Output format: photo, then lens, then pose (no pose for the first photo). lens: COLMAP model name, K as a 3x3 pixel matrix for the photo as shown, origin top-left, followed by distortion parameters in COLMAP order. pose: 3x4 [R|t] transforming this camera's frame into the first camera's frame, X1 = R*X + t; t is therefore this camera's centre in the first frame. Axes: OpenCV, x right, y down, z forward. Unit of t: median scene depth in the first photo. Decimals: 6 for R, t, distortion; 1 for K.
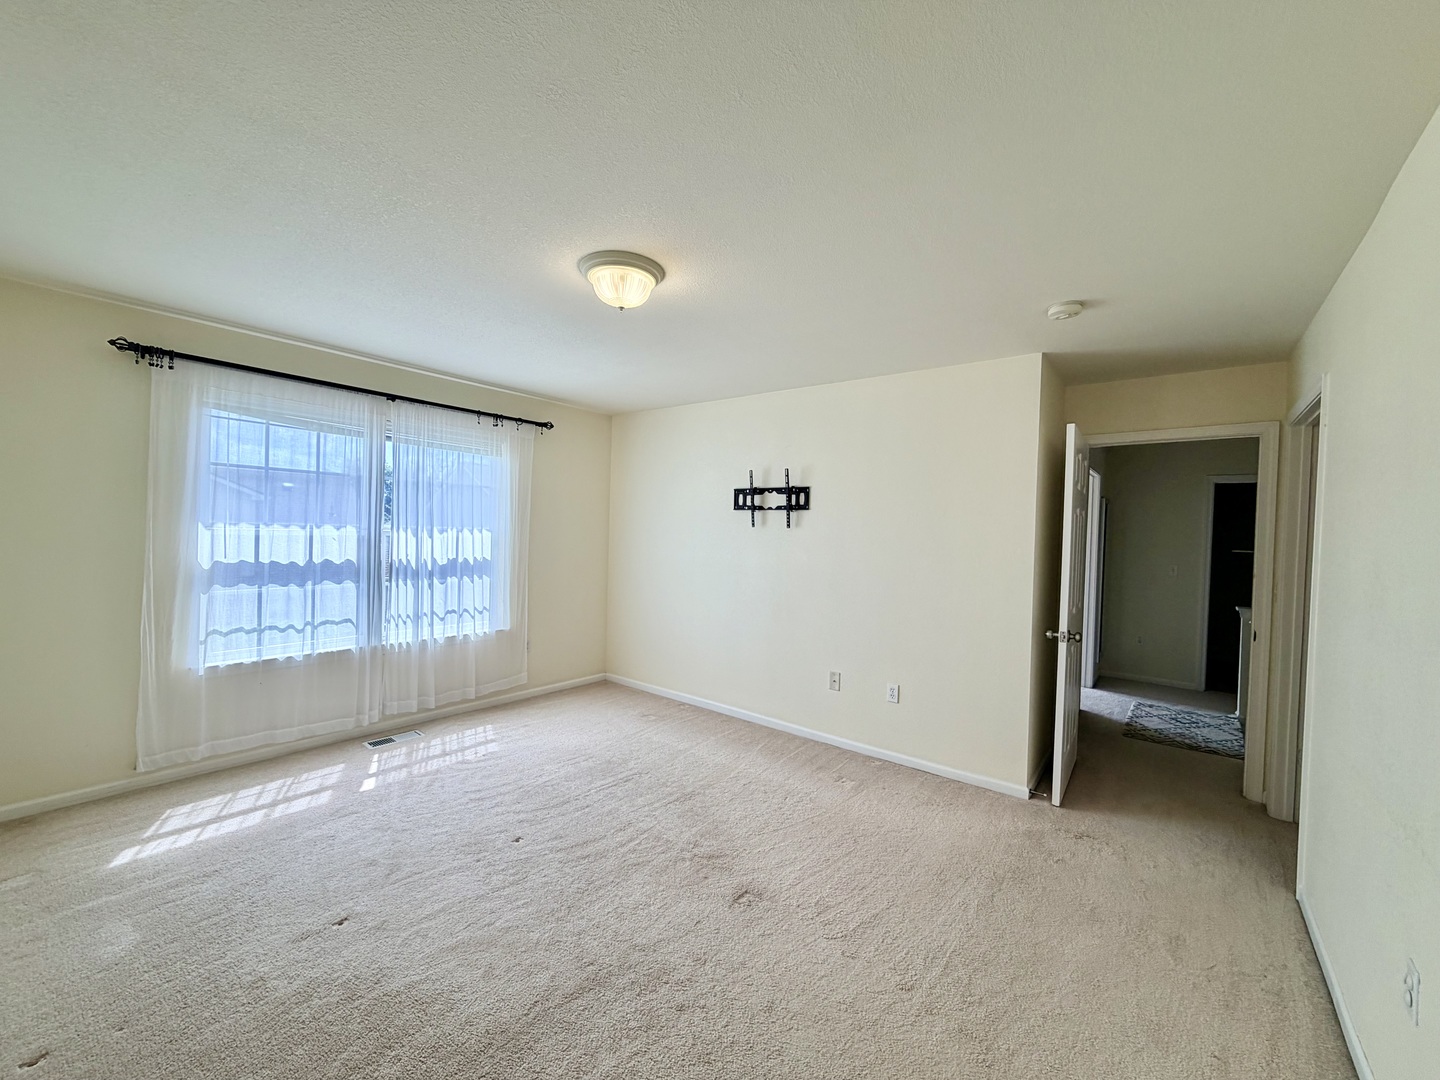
lens RADIAL K [[572.9, 0, 714.9], [0, 572.9, 544.1], [0, 0, 1]] dist [0.000146, -0.000305]
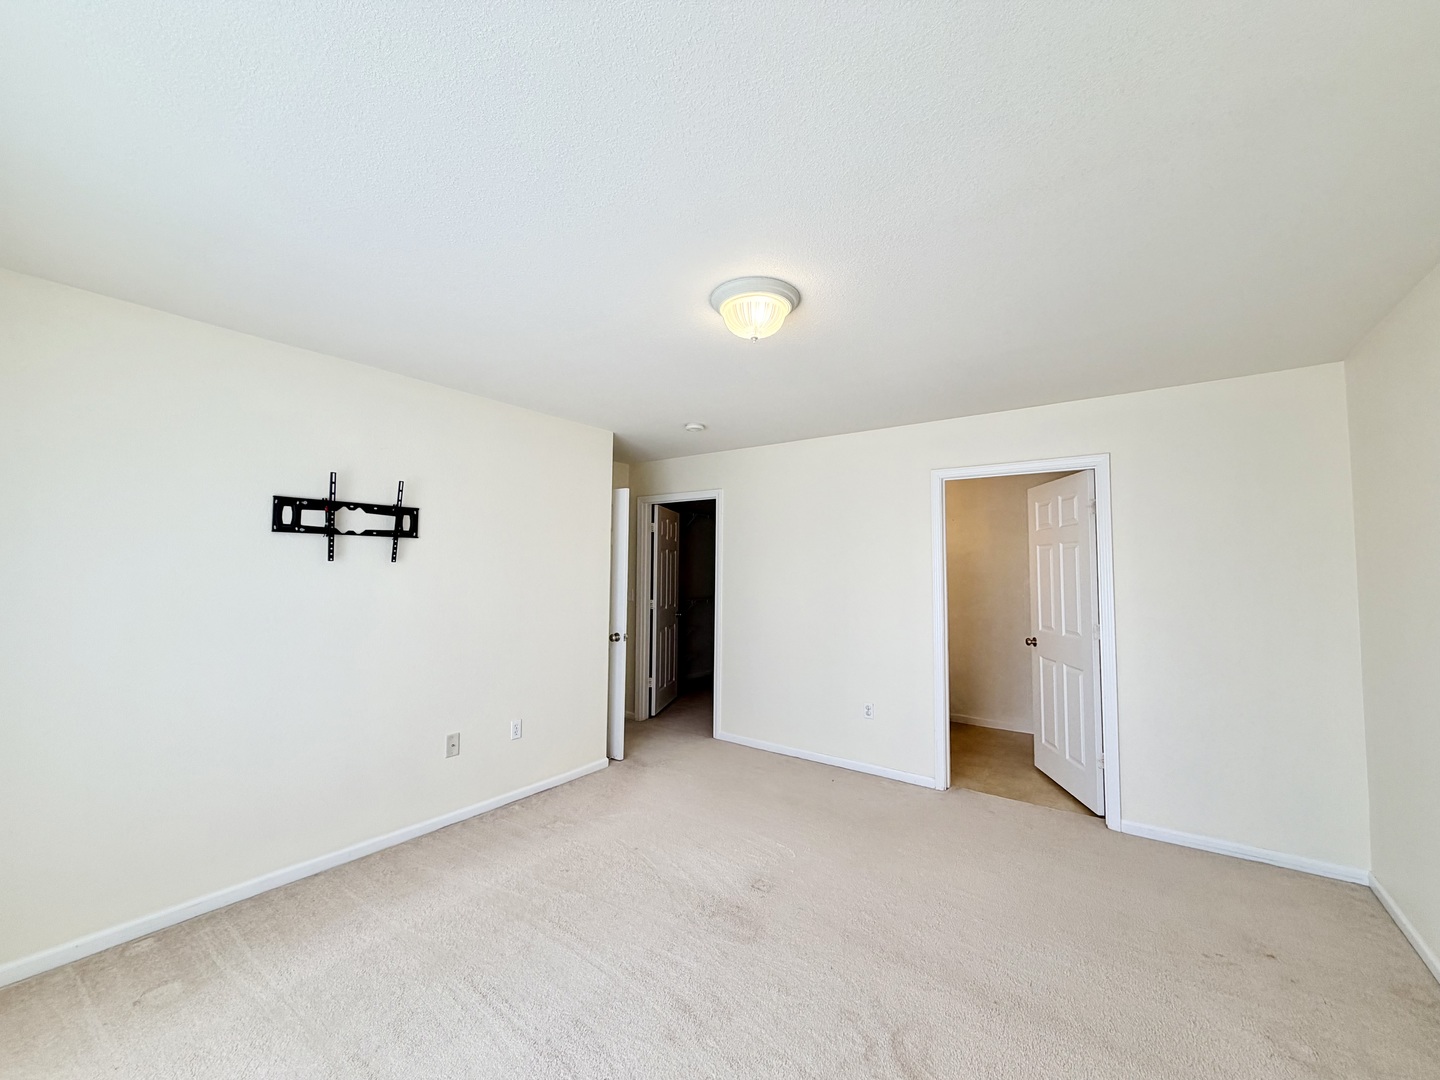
lens RADIAL K [[572.9, 0, 722.7], [0, 572.9, 542.3], [0, 0, 1]] dist [0.000146, -0.000305]
pose [[-0.042684, 0.010020, 0.999038, -1.078671], [0.007314, 0.999926, -0.009717, -0.075565], [-0.999062, 0.006893, -0.042755, 1.078751]]
